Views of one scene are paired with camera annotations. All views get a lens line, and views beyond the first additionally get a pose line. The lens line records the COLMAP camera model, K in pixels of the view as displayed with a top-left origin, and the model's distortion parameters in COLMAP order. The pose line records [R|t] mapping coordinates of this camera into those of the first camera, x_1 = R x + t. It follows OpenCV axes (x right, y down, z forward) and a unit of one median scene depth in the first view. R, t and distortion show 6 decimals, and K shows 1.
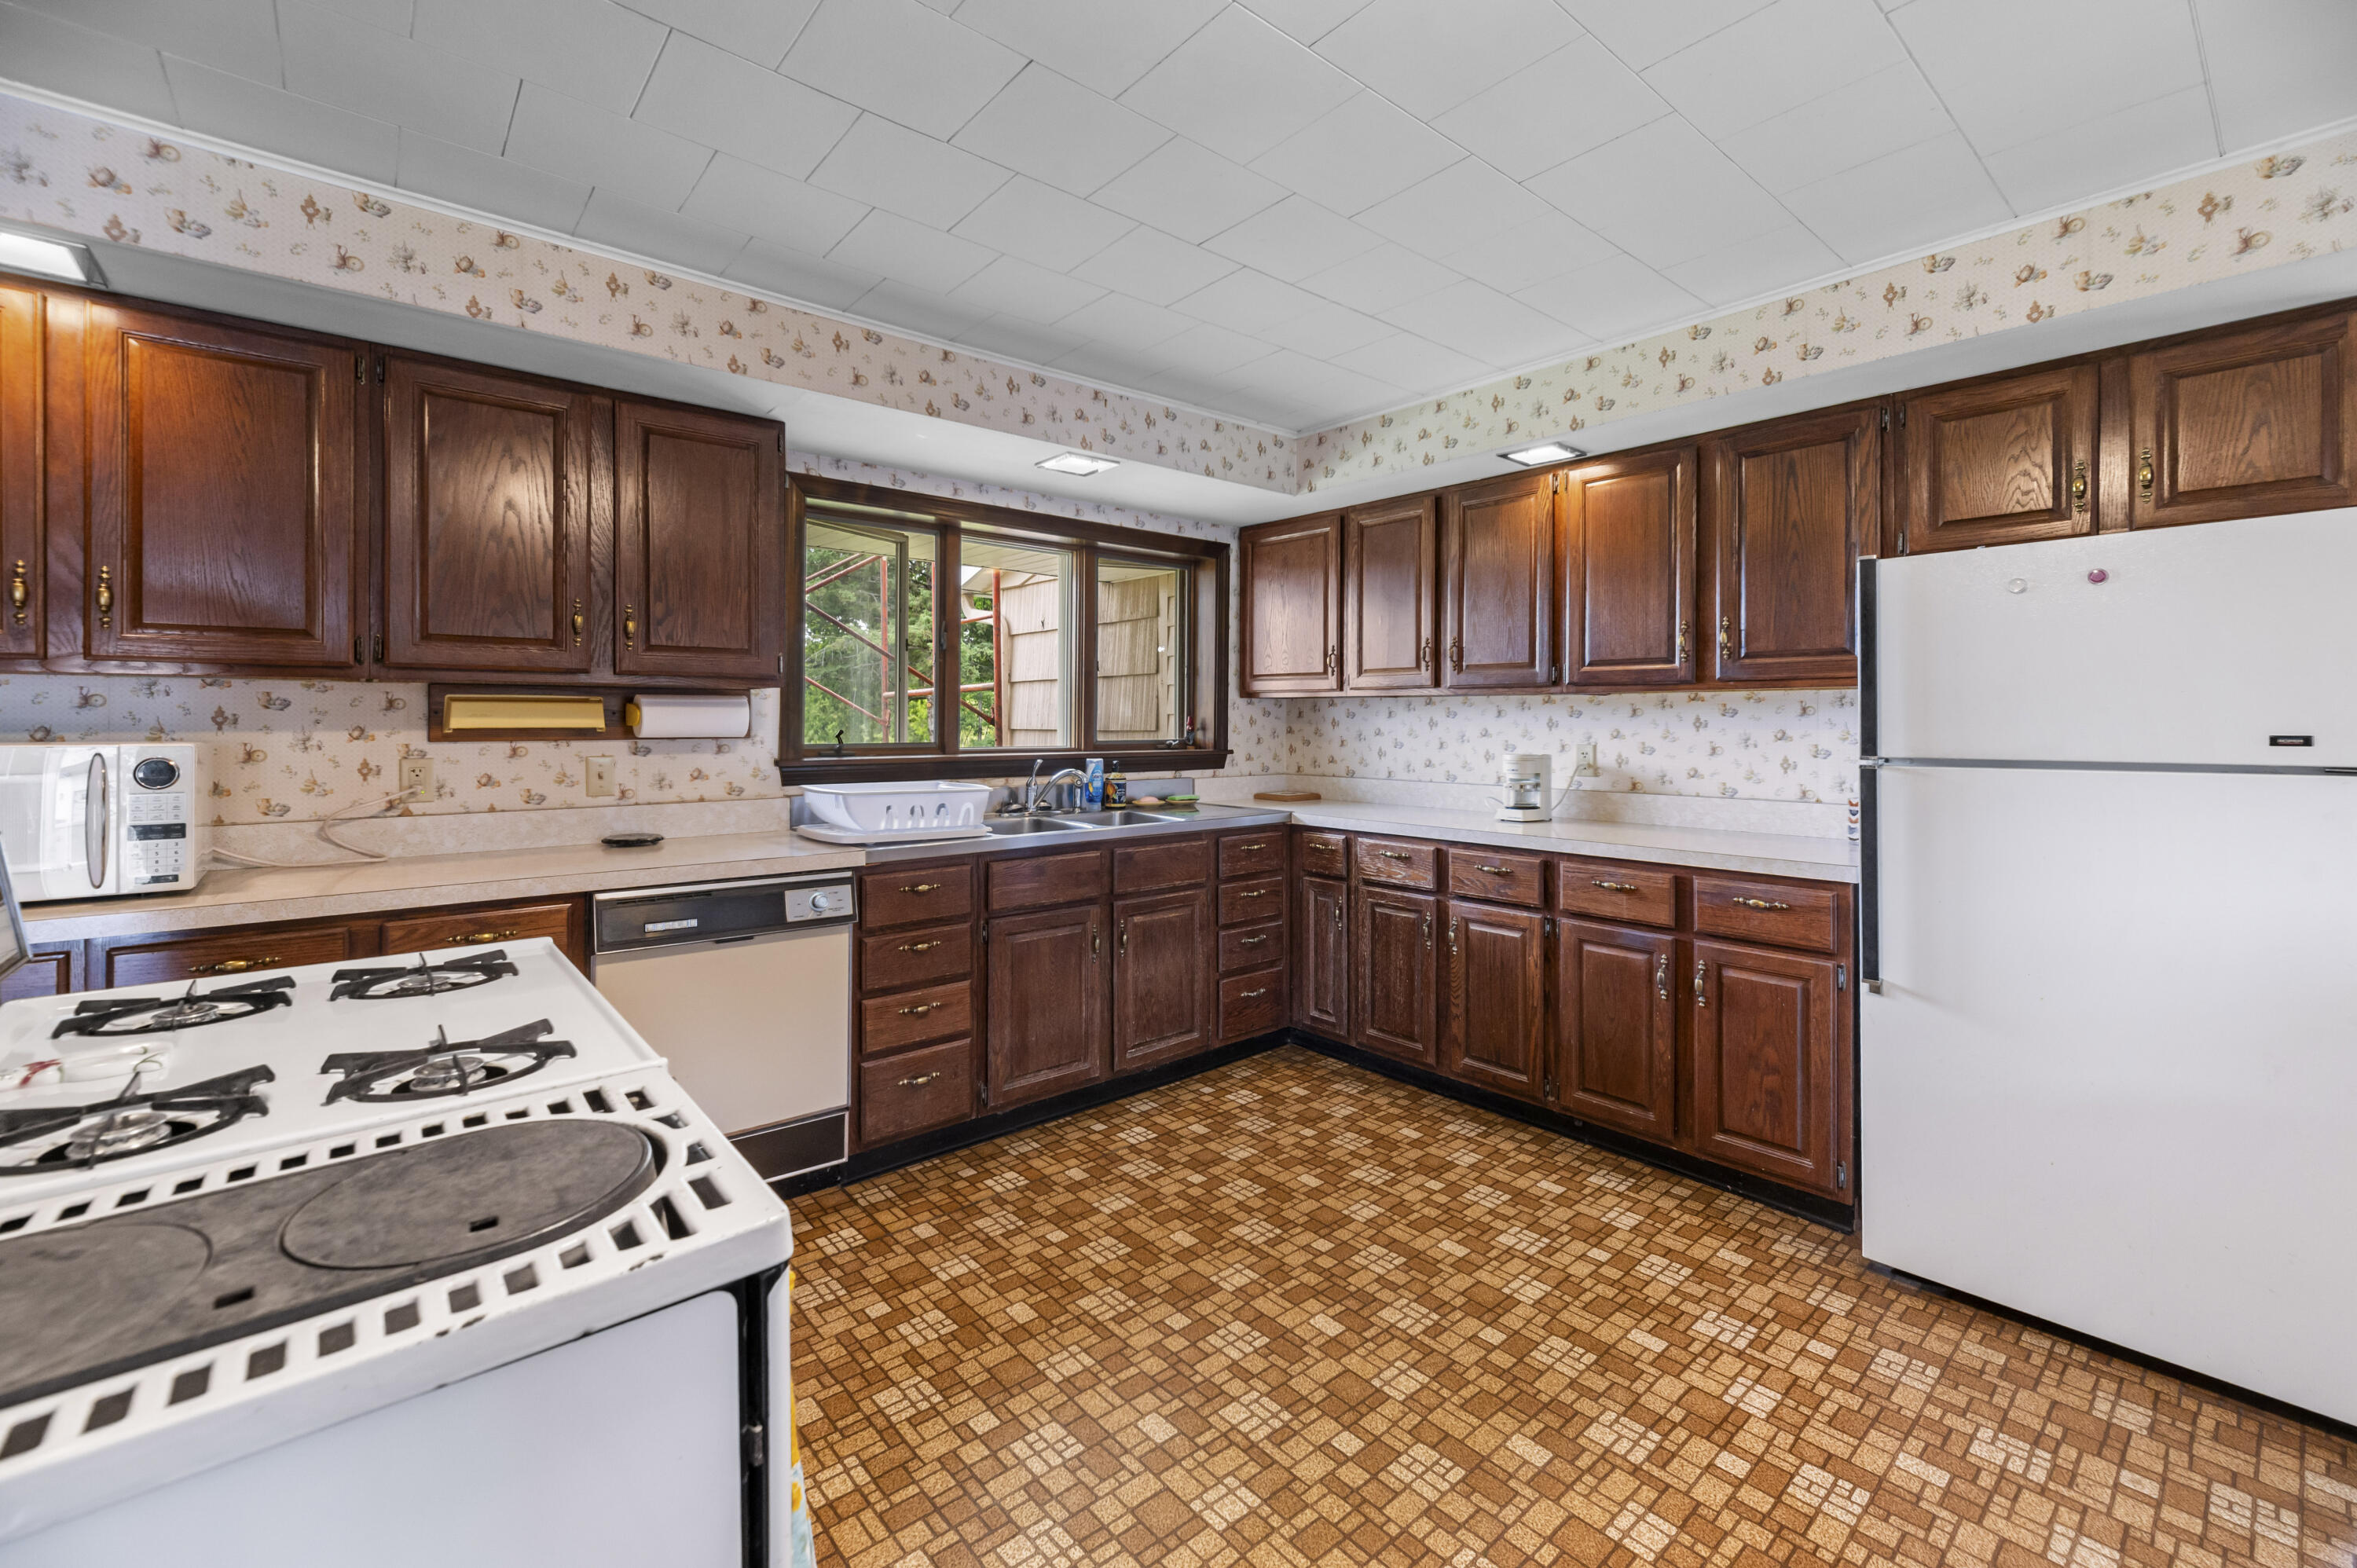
lens RADIAL K [[956.7, 0, 1180.8], [0, 956.7, 721.7], [0, 0, 1]] dist [0.000434, -0.000327]
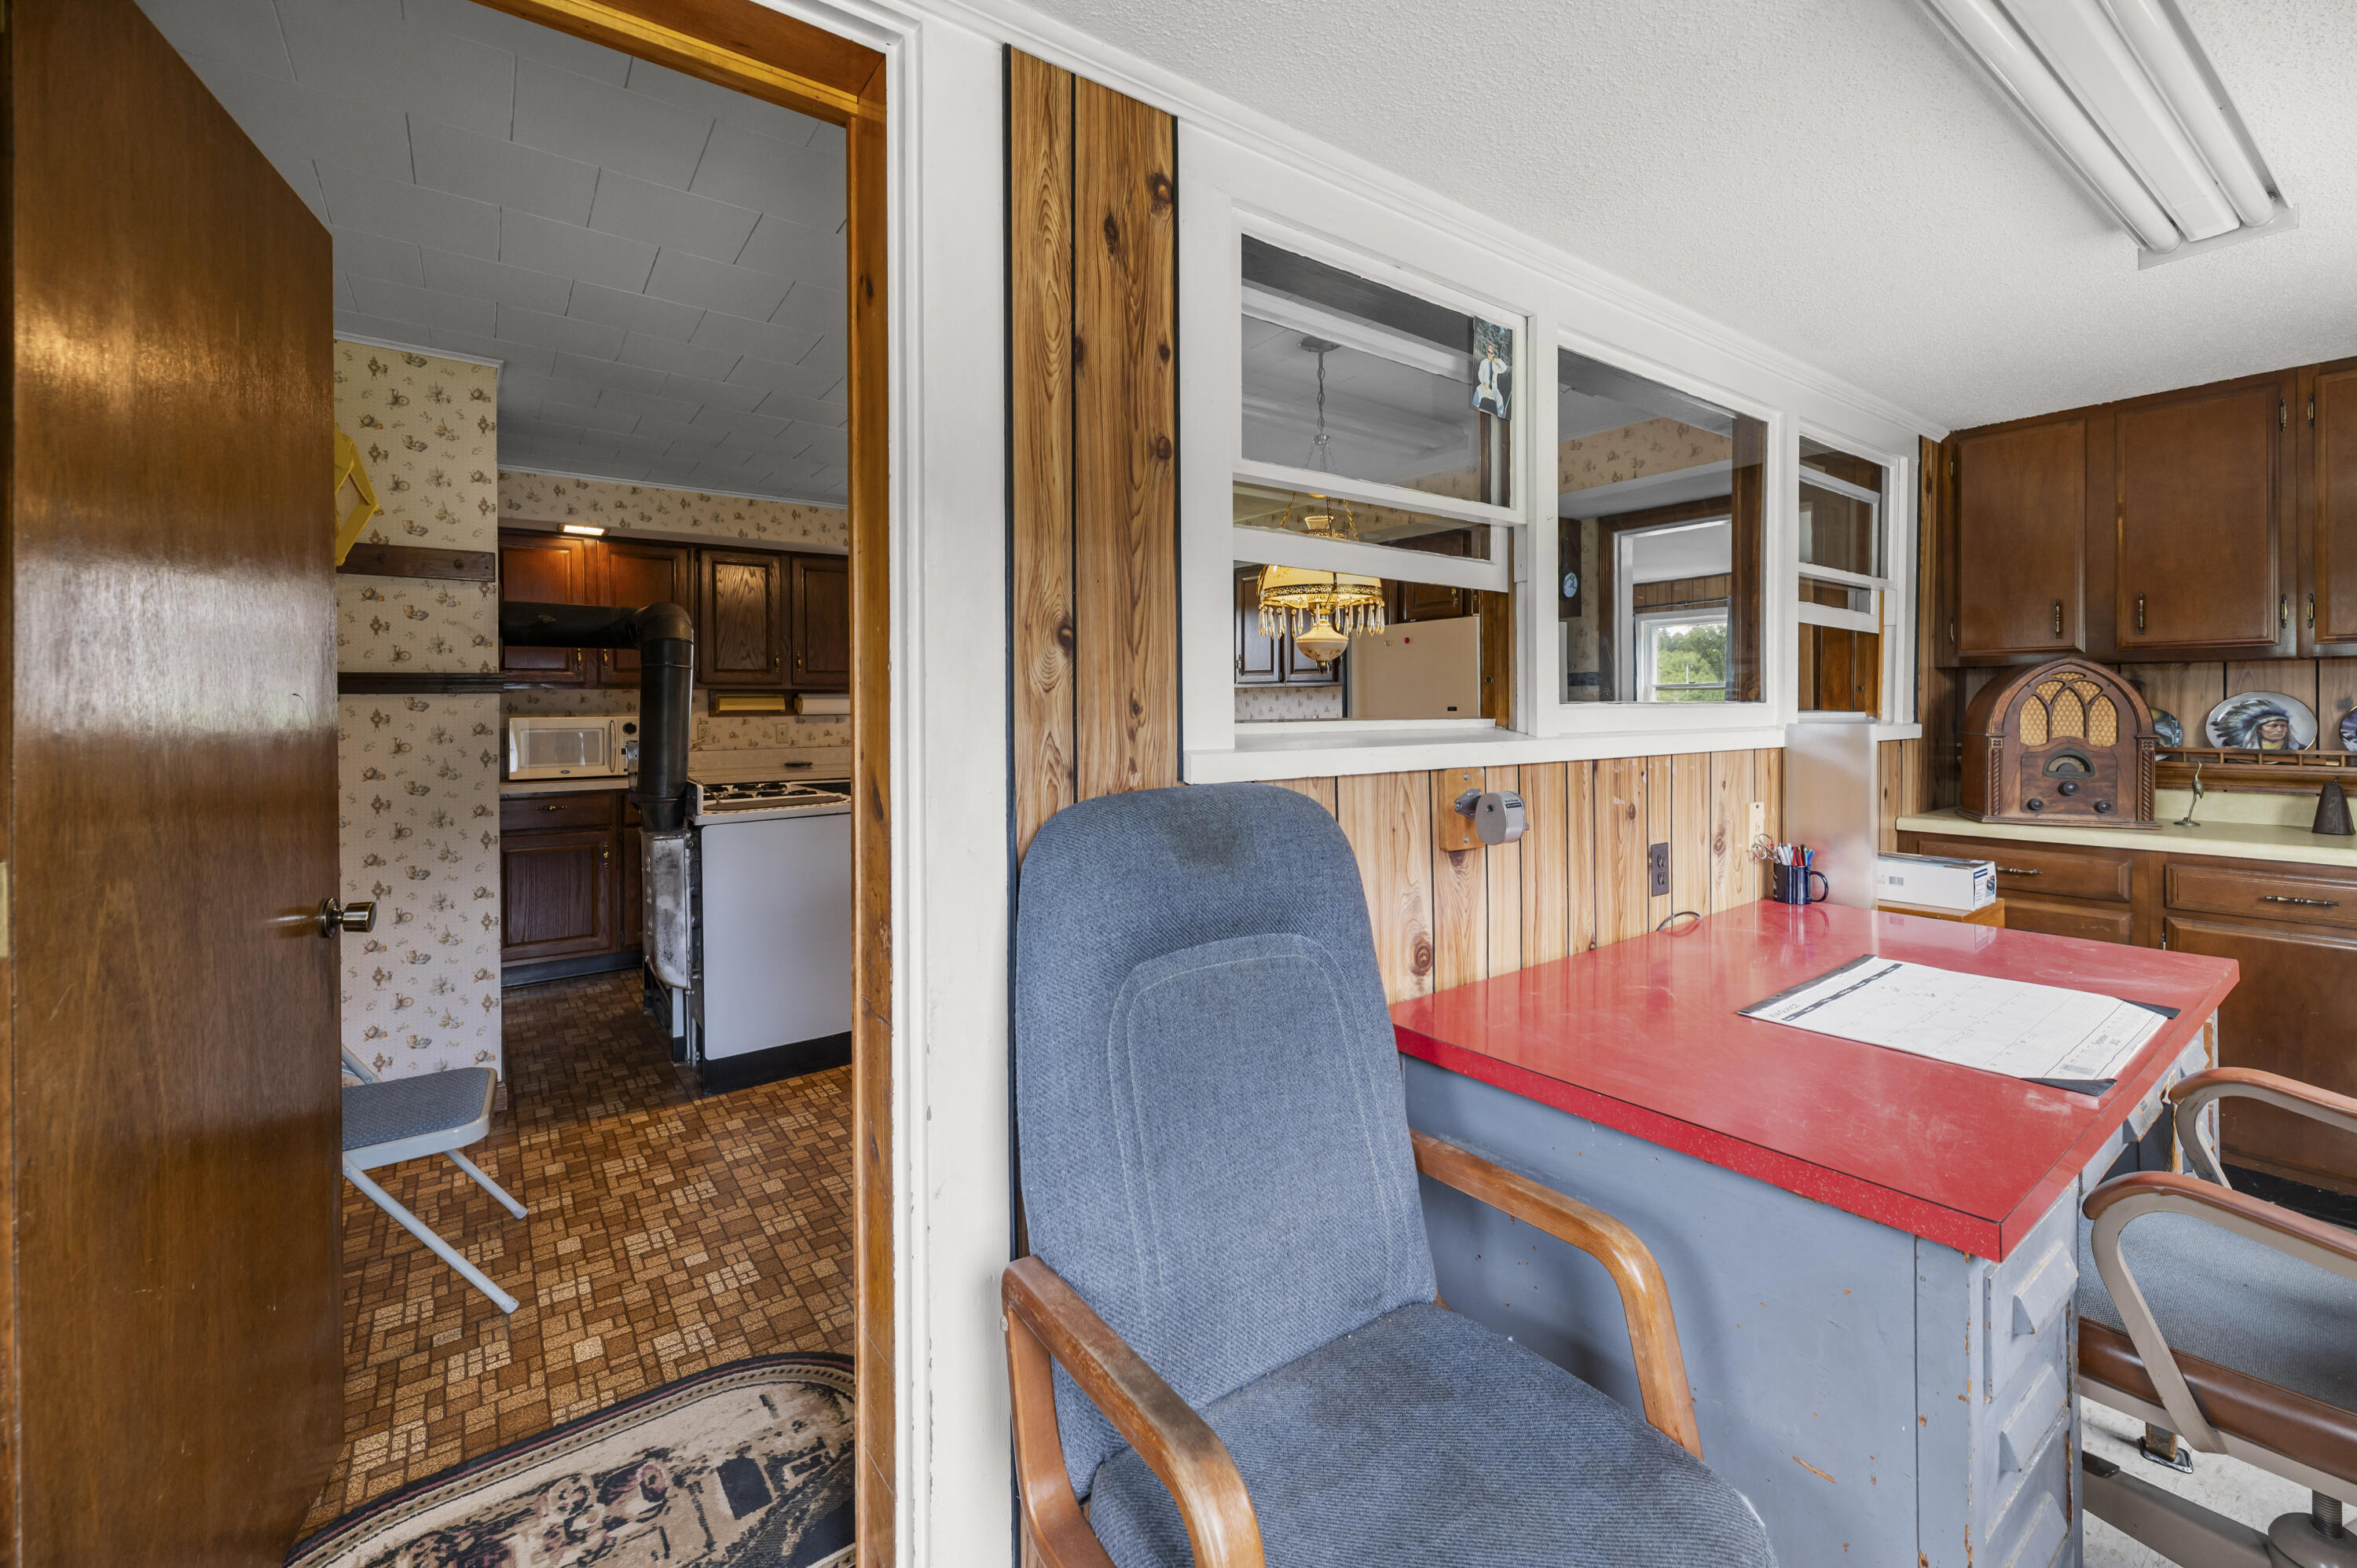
lens RADIAL K [[956.7, 0, 1183.2], [0, 956.7, 711.3], [0, 0, 1]] dist [0.000434, -0.000327]
pose [[0.997020, -0.008499, -0.076678, 0.380027], [0.009256, 0.999912, 0.009518, -0.001767], [0.076590, -0.010199, 0.997010, -0.916343]]
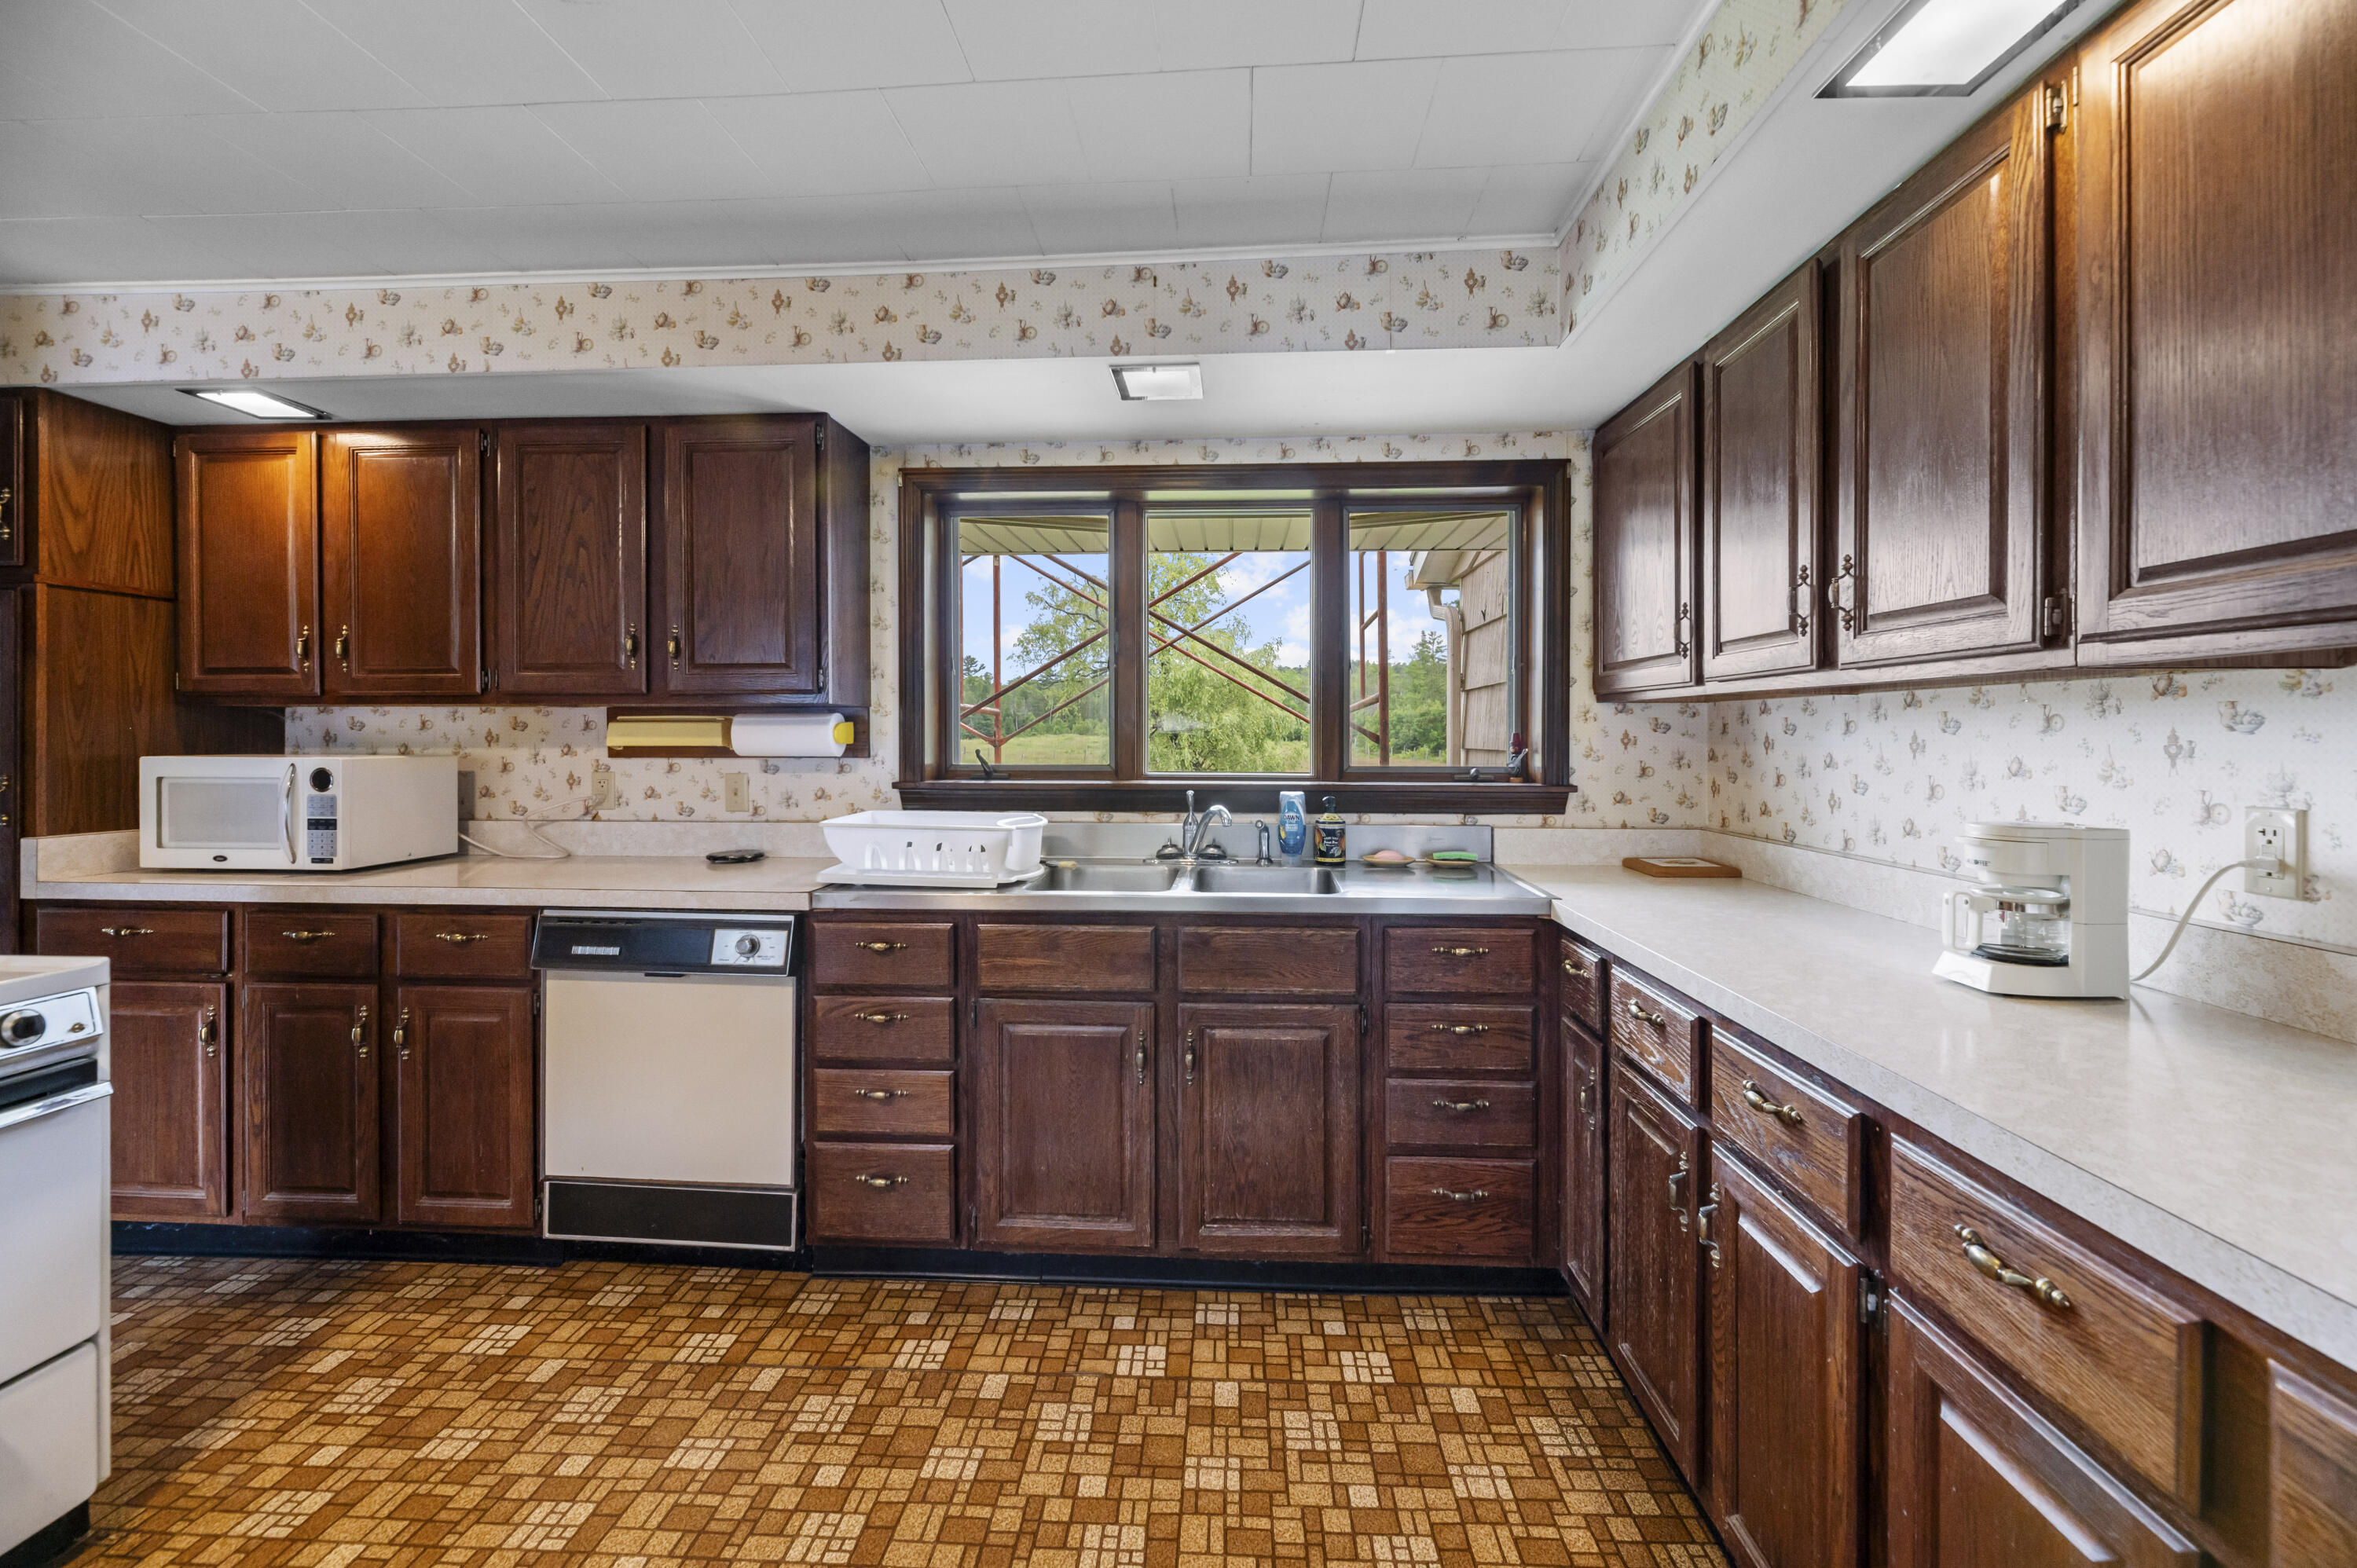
lens RADIAL K [[956.7, 0, 1180.4], [0, 956.7, 739.5], [0, 0, 1]] dist [0.000434, -0.000327]
pose [[0.728554, 0.001544, -0.684987, 0.441464], [-0.000327, 0.999998, 0.001906, -0.002683], [0.684989, -0.001165, 0.728553, 0.546310]]
